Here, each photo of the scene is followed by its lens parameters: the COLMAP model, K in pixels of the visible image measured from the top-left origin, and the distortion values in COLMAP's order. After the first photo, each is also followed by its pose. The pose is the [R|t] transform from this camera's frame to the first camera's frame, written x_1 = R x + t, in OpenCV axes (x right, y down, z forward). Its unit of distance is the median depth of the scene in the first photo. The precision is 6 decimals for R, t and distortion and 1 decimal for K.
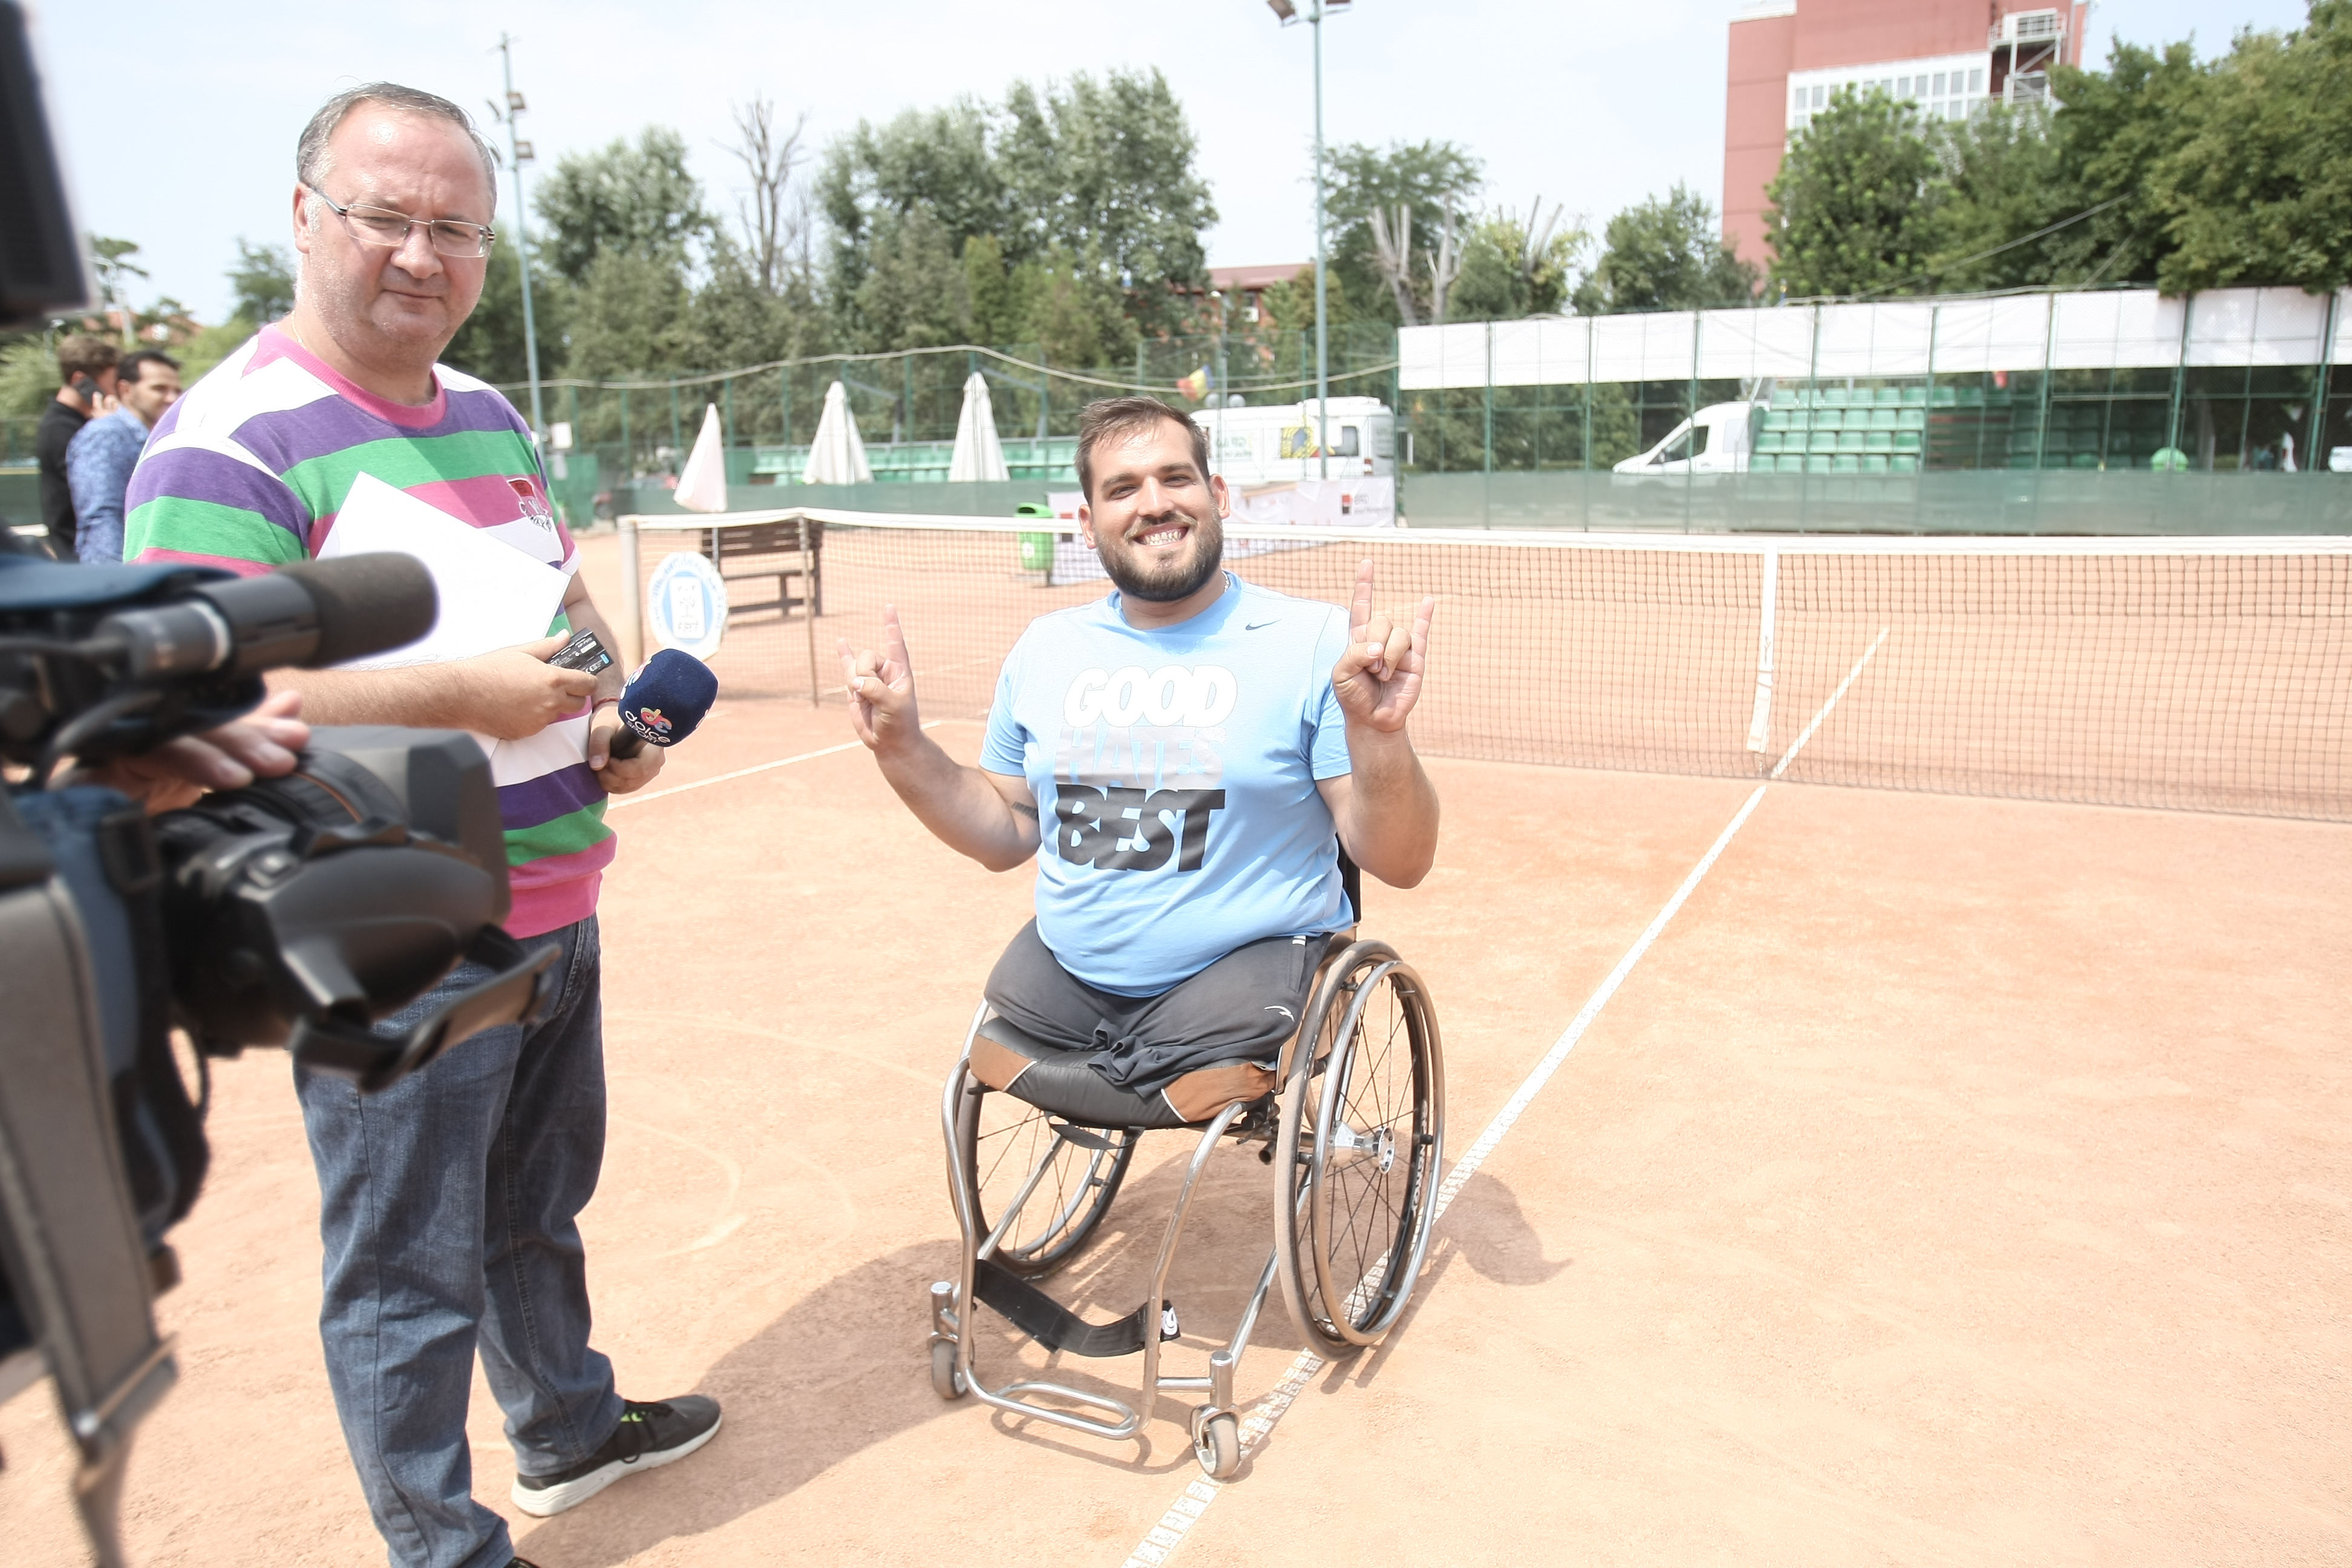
lens RADIAL K [[1579.0, 0, 1176.0], [0, 1579.0, 784.0], [0, 0, 1]] dist [-0.089830, 0.062567]
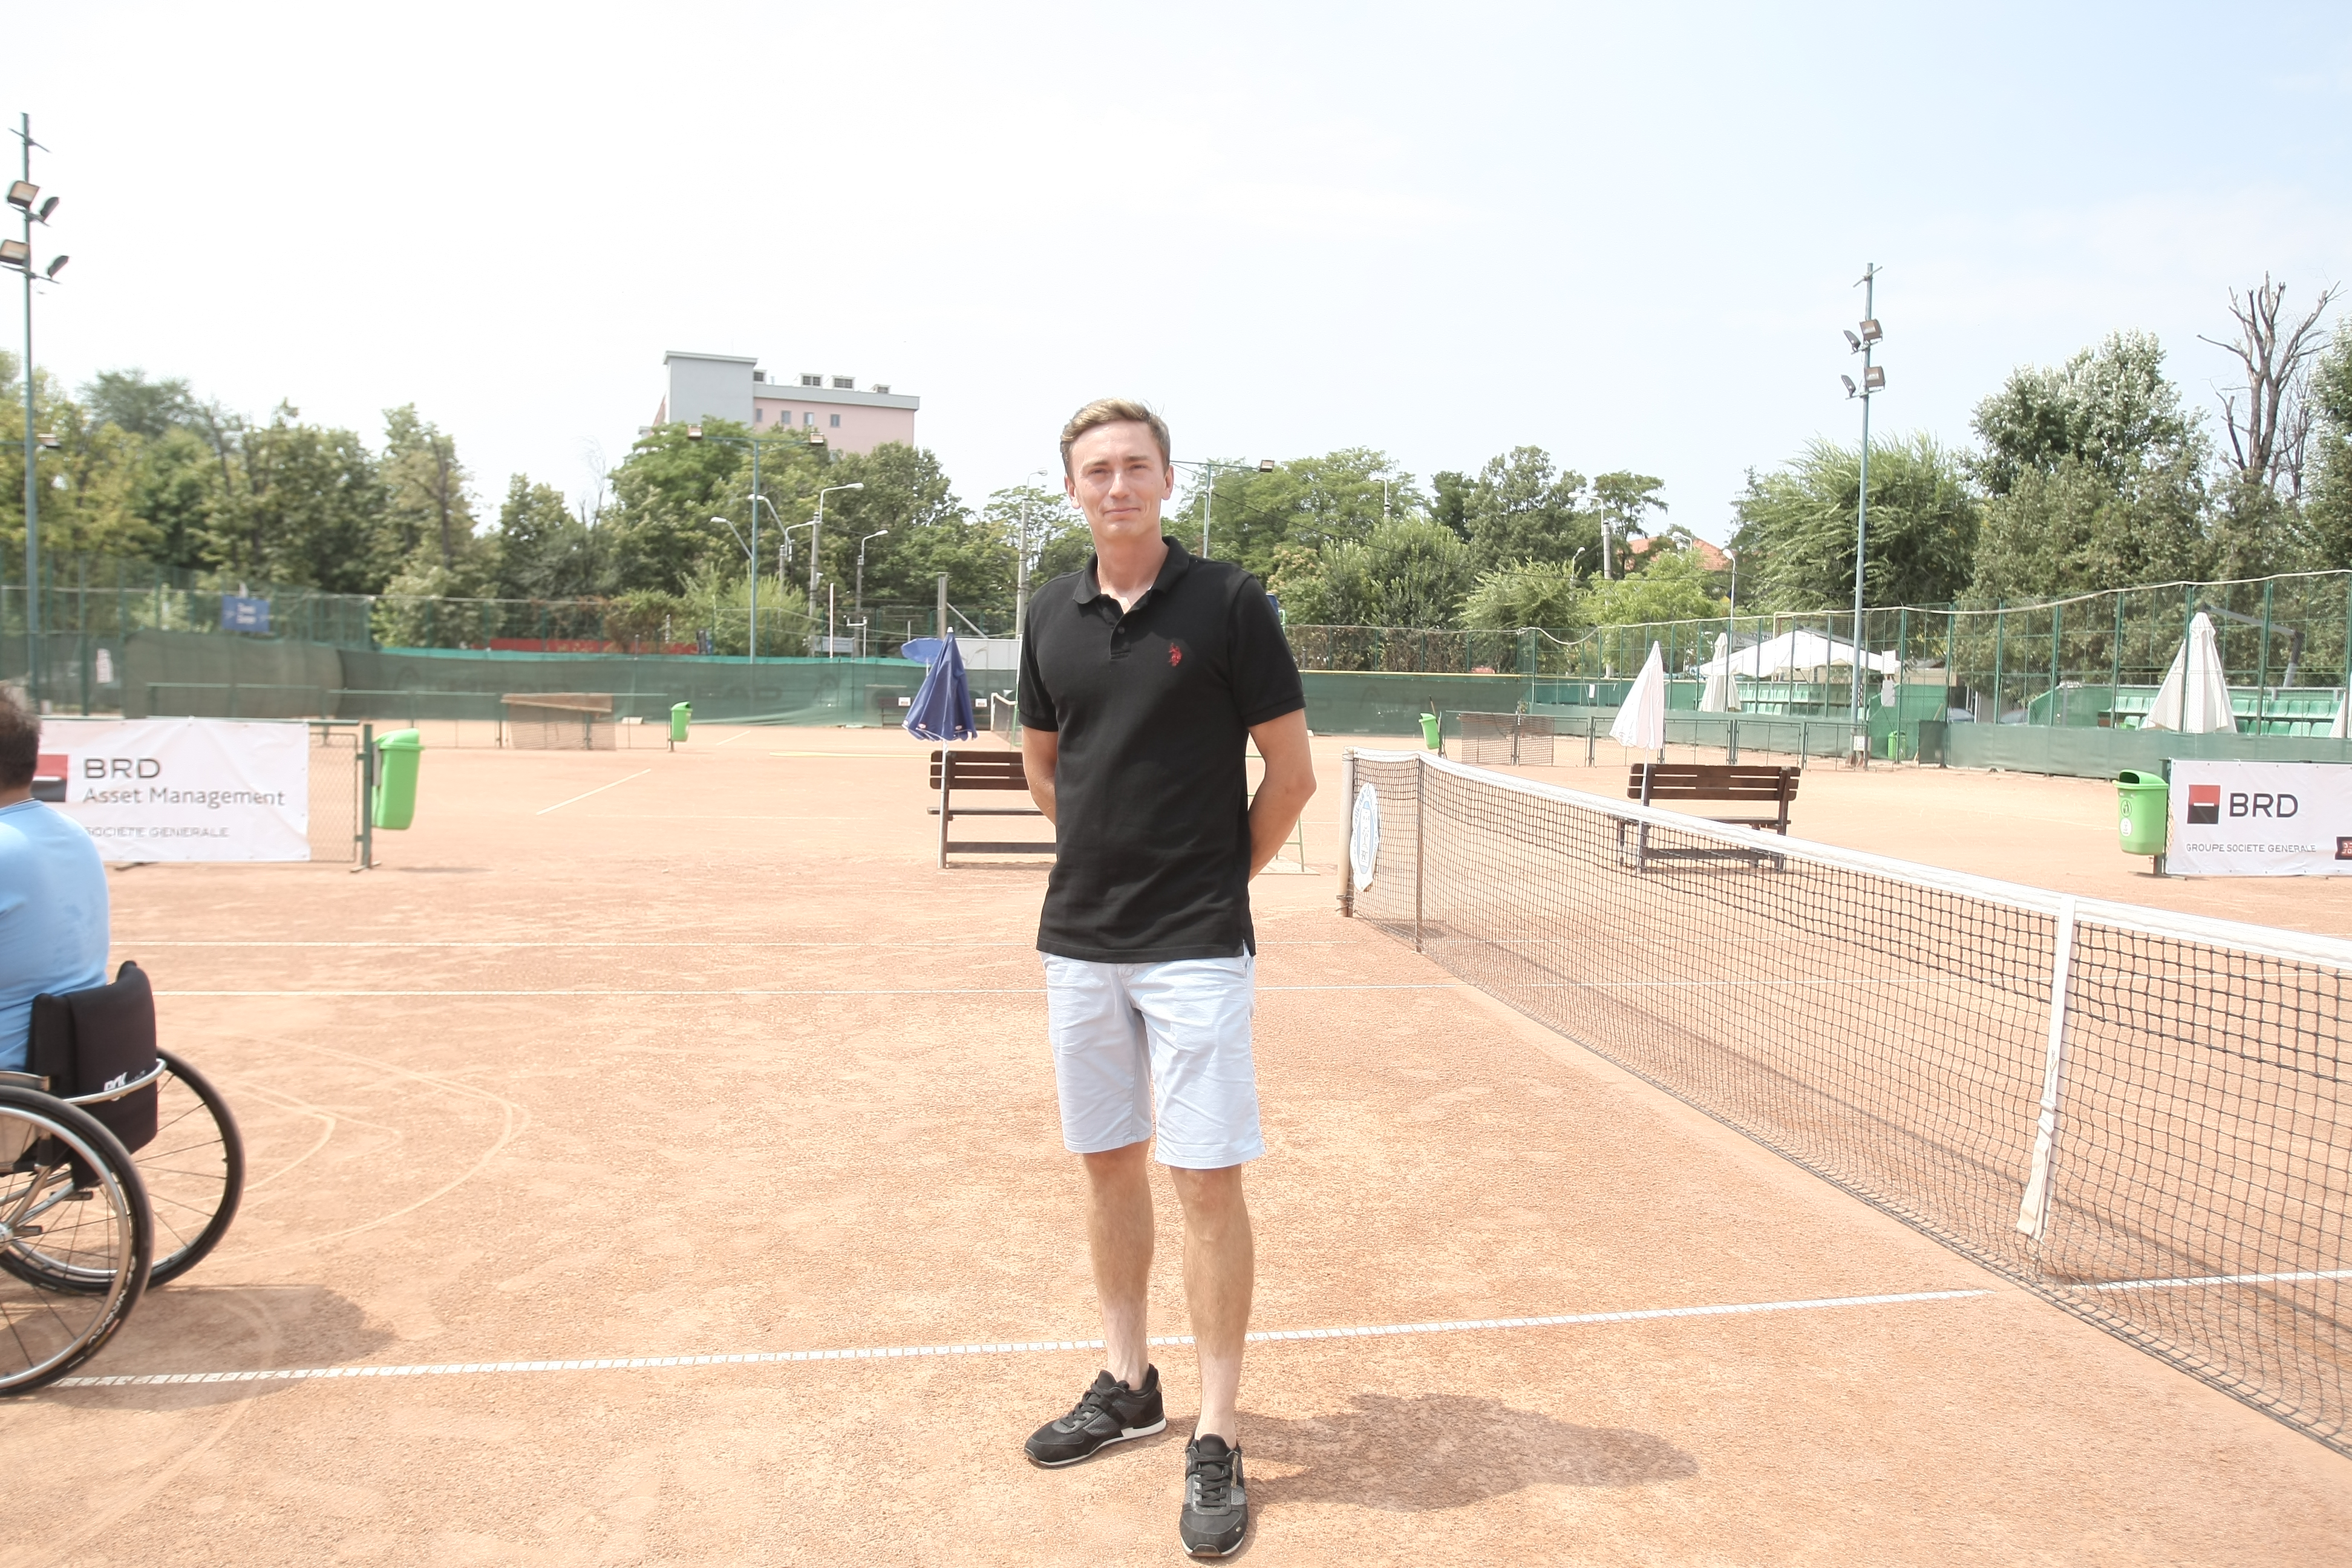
lens RADIAL K [[1640.7, 0, 1176.0], [0, 1640.7, 784.0], [0, 0, 1]] dist [-0.077476, 0.054482]
pose [[0.616179, 0.081478, -0.783380, 0.094350], [-0.190752, 0.980461, -0.048063, -0.014748], [0.764158, 0.179047, 0.619681, 0.046716]]
